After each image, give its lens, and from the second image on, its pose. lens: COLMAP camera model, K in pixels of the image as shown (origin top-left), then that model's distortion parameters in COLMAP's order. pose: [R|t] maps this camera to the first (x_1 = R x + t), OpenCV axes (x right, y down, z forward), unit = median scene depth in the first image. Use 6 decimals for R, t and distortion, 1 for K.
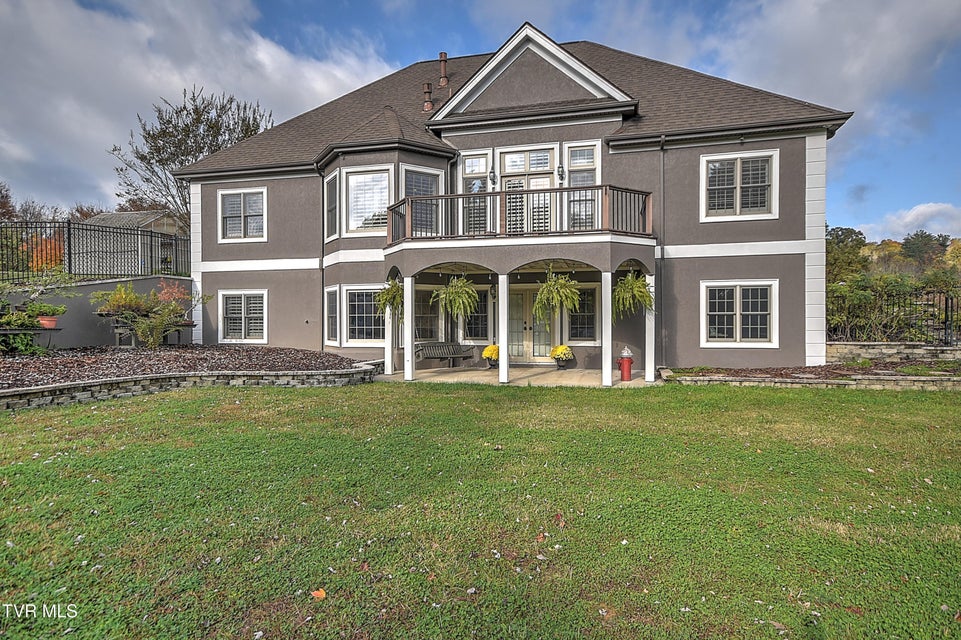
lens RADIAL K [[546.9, 0, 481.5], [0, 546.9, 321.4], [0, 0, 1]] dist [0.033070, 0.000688]
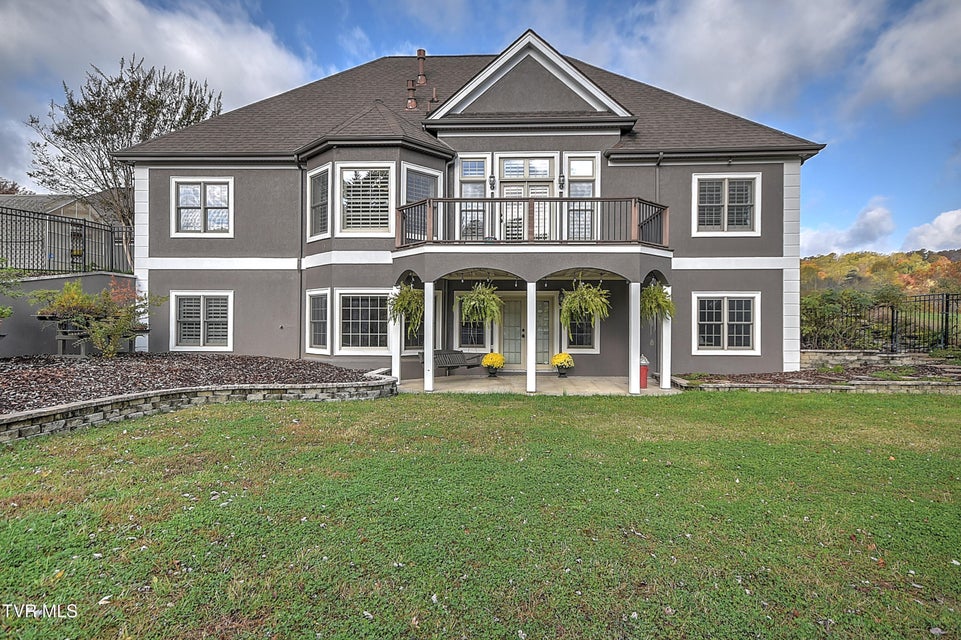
lens RADIAL K [[546.9, 0, 481.5], [0, 546.9, 321.4], [0, 0, 1]] dist [0.033070, 0.000688]
pose [[0.979454, 0.009447, 0.201444, -0.211791], [-0.007897, 0.999933, -0.008499, -0.004933], [-0.201511, 0.006733, 0.979463, 0.046513]]
